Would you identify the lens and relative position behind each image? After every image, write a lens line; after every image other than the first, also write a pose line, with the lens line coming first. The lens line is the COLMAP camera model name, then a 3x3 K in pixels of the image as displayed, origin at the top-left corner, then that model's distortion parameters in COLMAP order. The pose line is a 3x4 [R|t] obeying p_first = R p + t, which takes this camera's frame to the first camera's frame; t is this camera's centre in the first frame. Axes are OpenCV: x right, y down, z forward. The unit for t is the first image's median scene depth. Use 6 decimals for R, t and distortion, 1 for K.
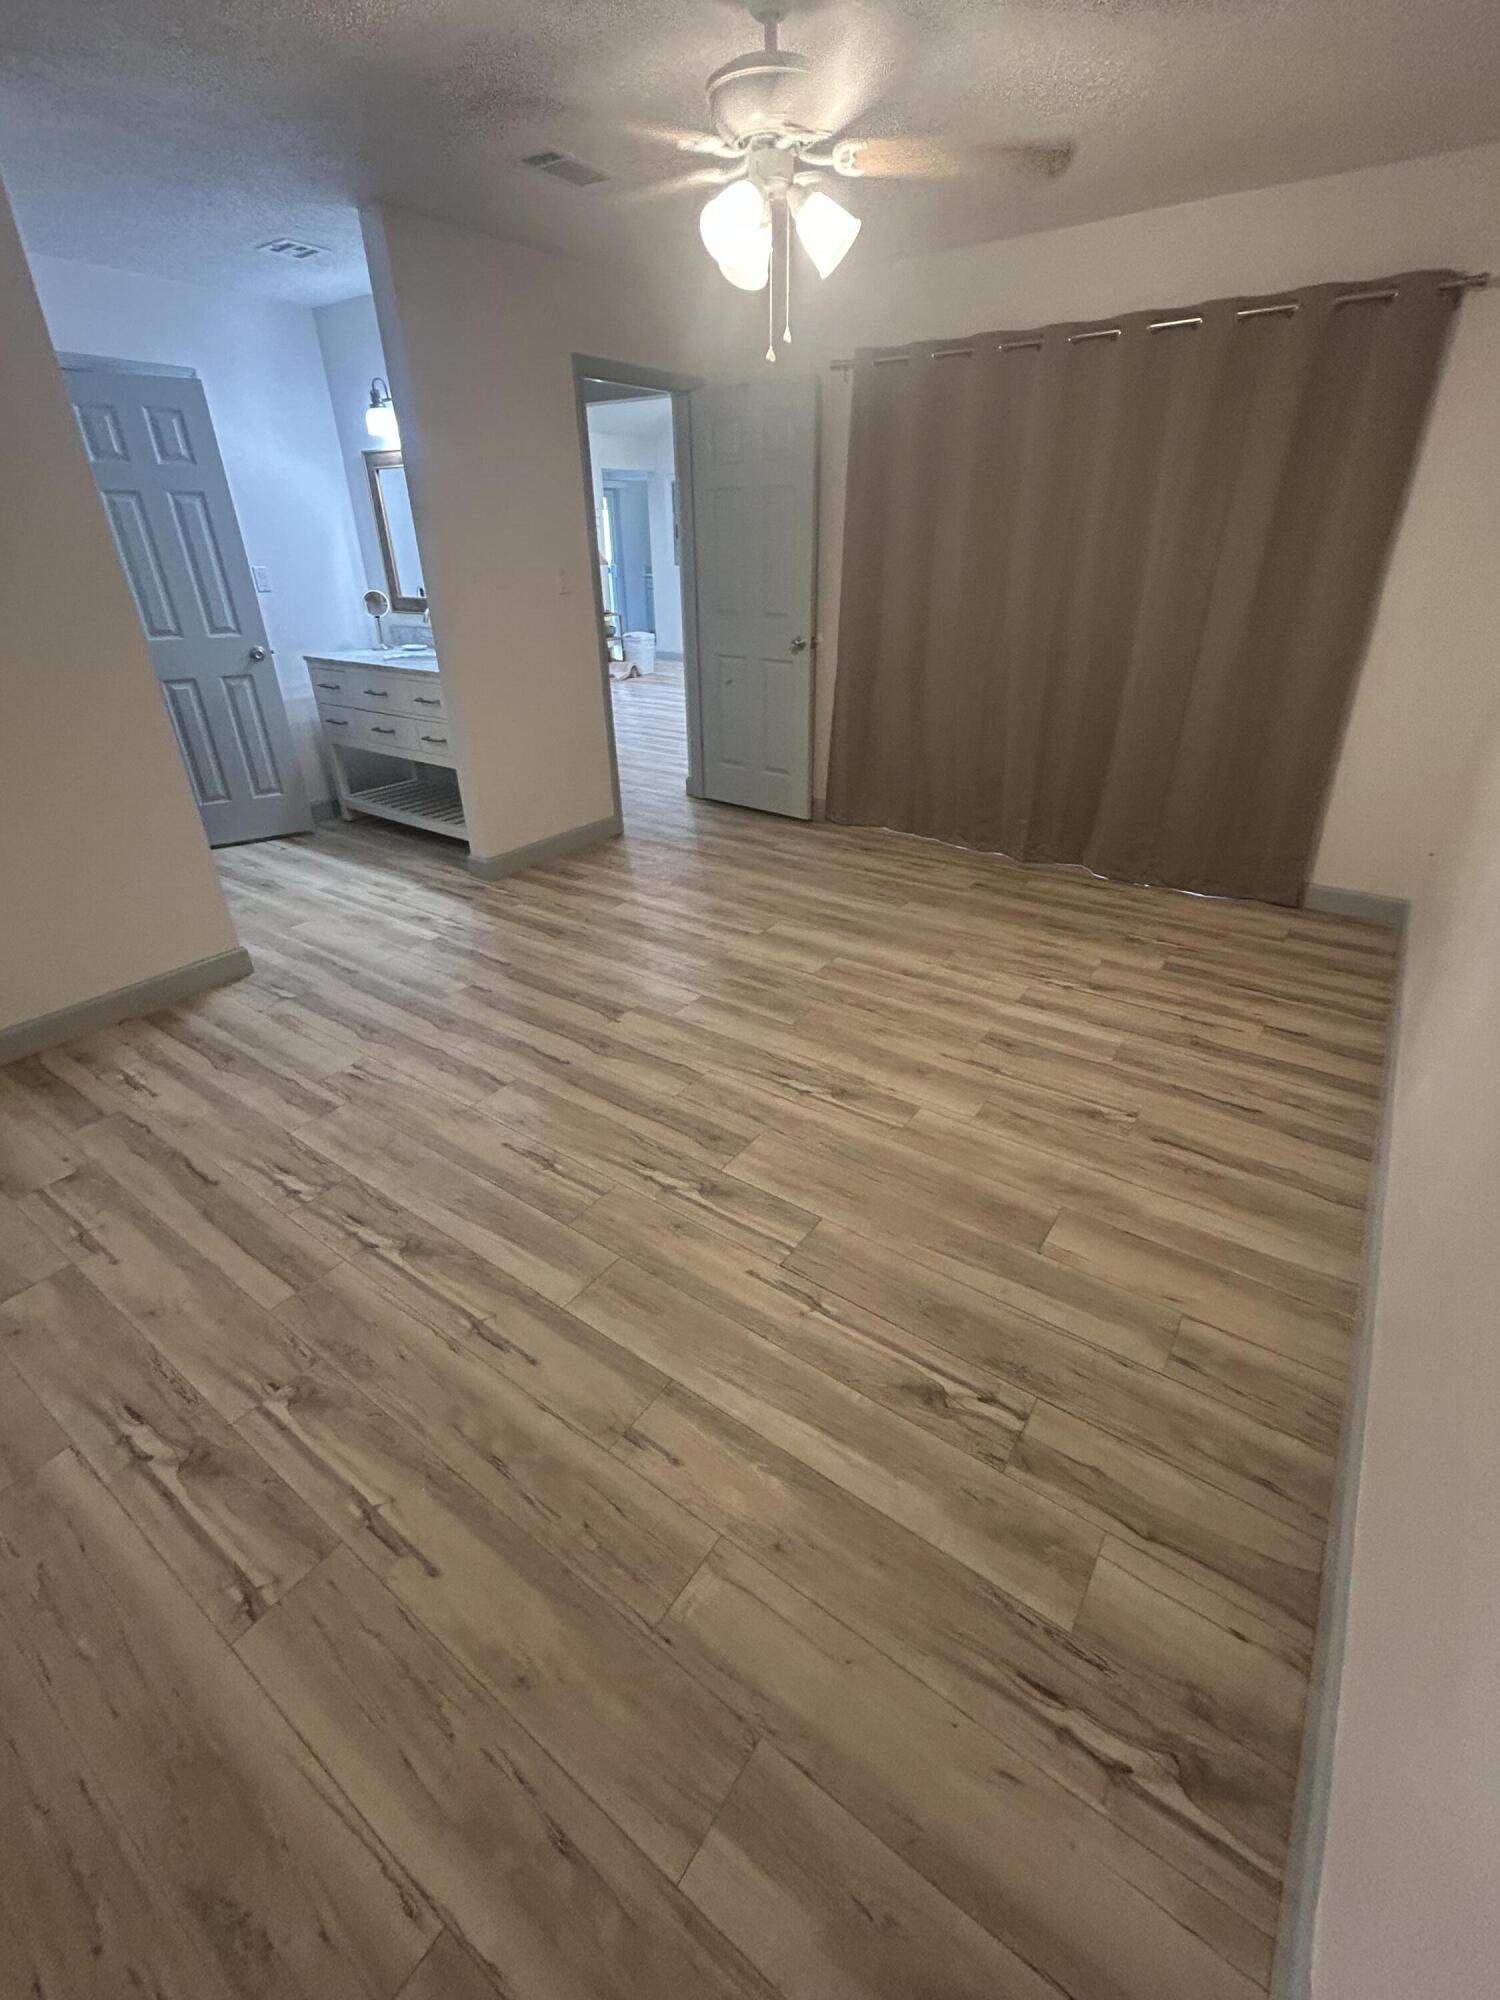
lens RADIAL K [[869.8, 0, 750.5], [0, 869.8, 1005.3], [0, 0, 1]] dist [0.002187, -0.000829]
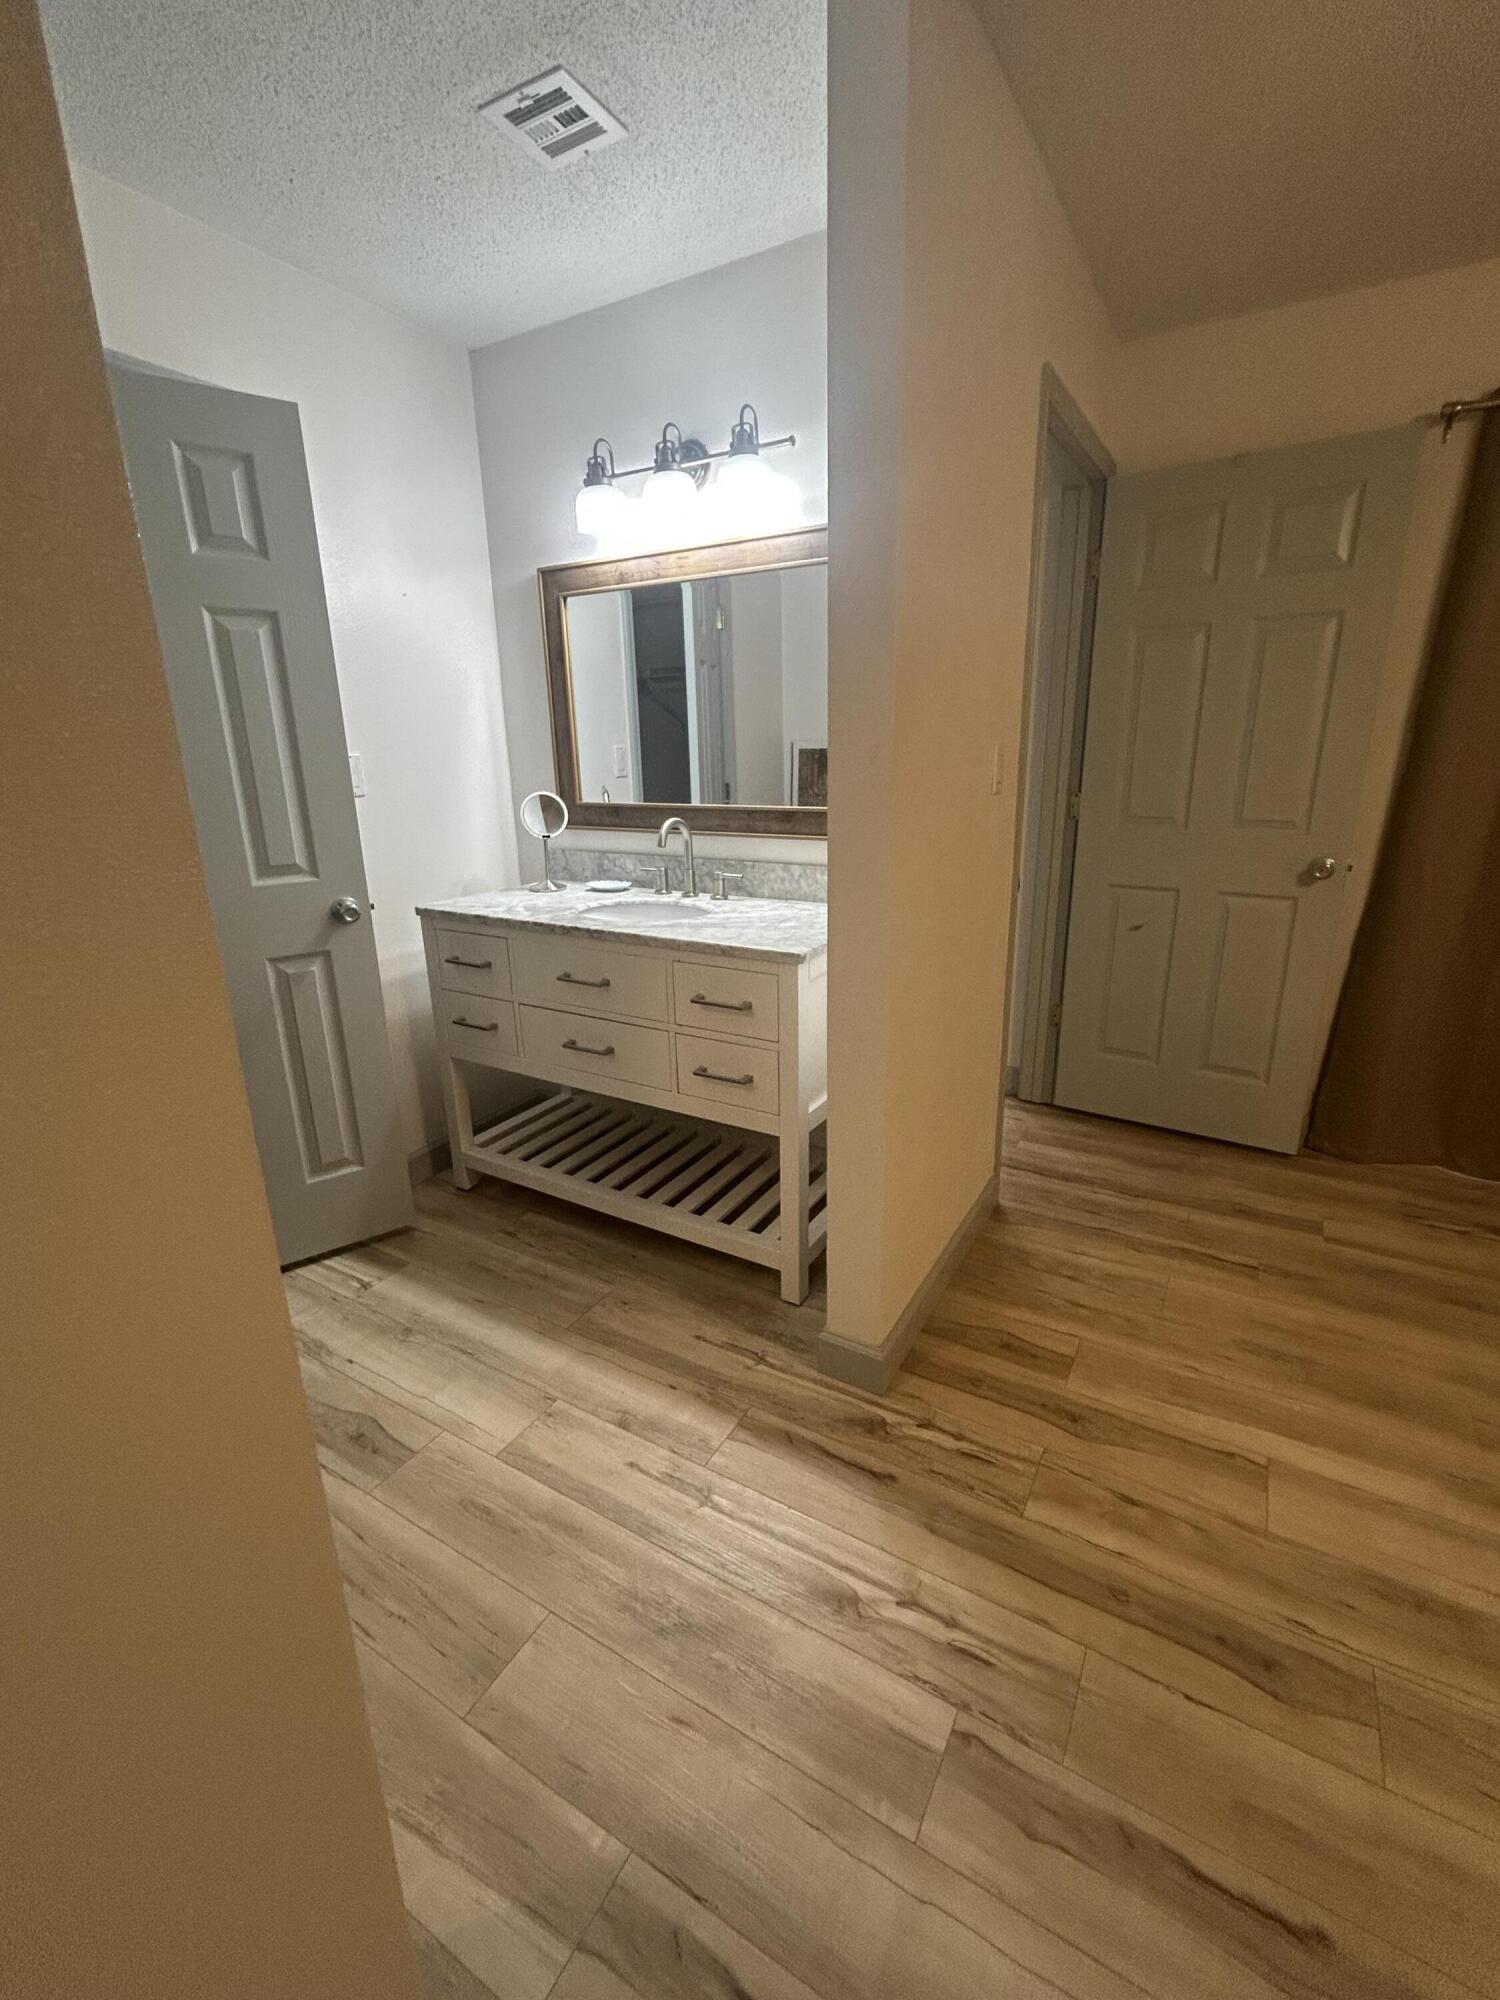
lens RADIAL K [[869.8, 0, 744.7], [0, 869.8, 1001.9], [0, 0, 1]] dist [0.002187, -0.000829]
pose [[0.996652, -0.032906, 0.074850, -0.373467], [0.047561, 0.977949, -0.203356, -0.238027], [-0.066508, 0.206235, 0.976240, 0.499880]]
